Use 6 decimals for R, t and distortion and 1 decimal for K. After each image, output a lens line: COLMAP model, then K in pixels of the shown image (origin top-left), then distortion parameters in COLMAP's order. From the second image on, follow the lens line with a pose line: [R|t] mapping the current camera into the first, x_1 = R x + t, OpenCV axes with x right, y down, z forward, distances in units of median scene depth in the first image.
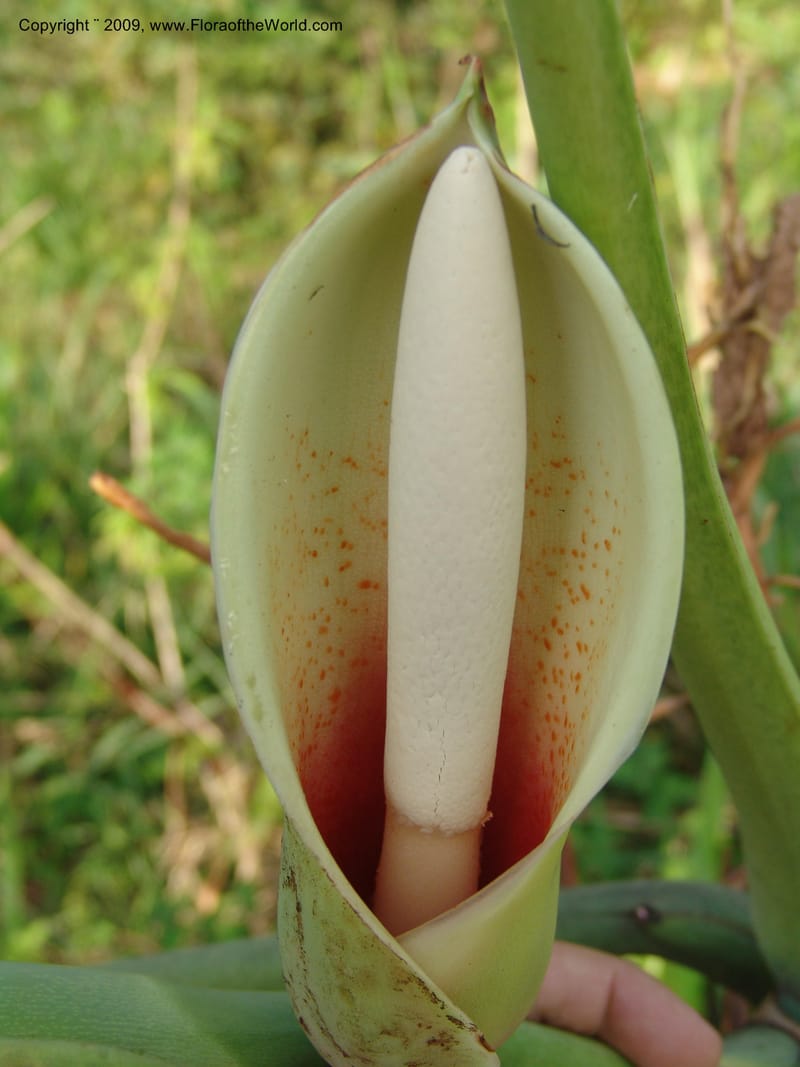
lens RADIAL K [[1520.9, 0, 441.9], [0, 1520.9, 533.8], [0, 0, 1]] dist [-0.003766, -0.040396]
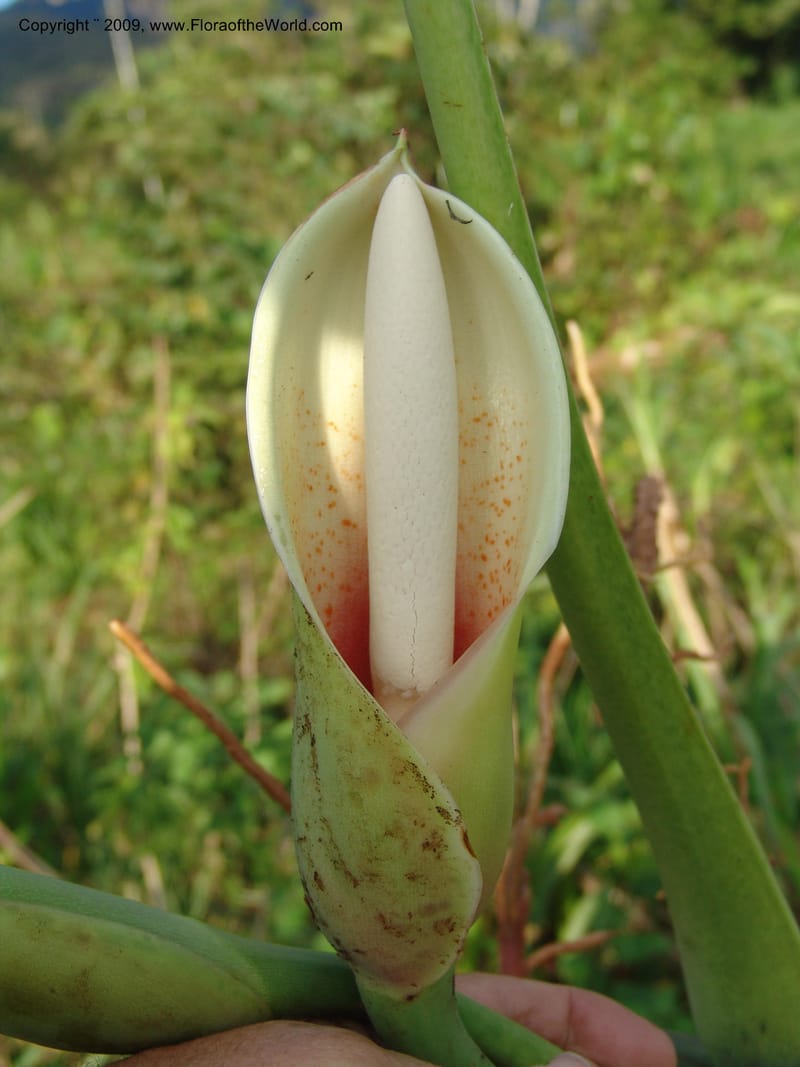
lens RADIAL K [[1509.7, 0, 400.0], [0, 1509.7, 533.5], [0, 0, 1]] dist [0.017118, 0.124703]
pose [[0.996091, -0.061676, 0.063228, -0.090585], [0.082805, 0.901194, -0.425433, 0.632409], [-0.030742, 0.429006, 0.902778, -0.224418]]
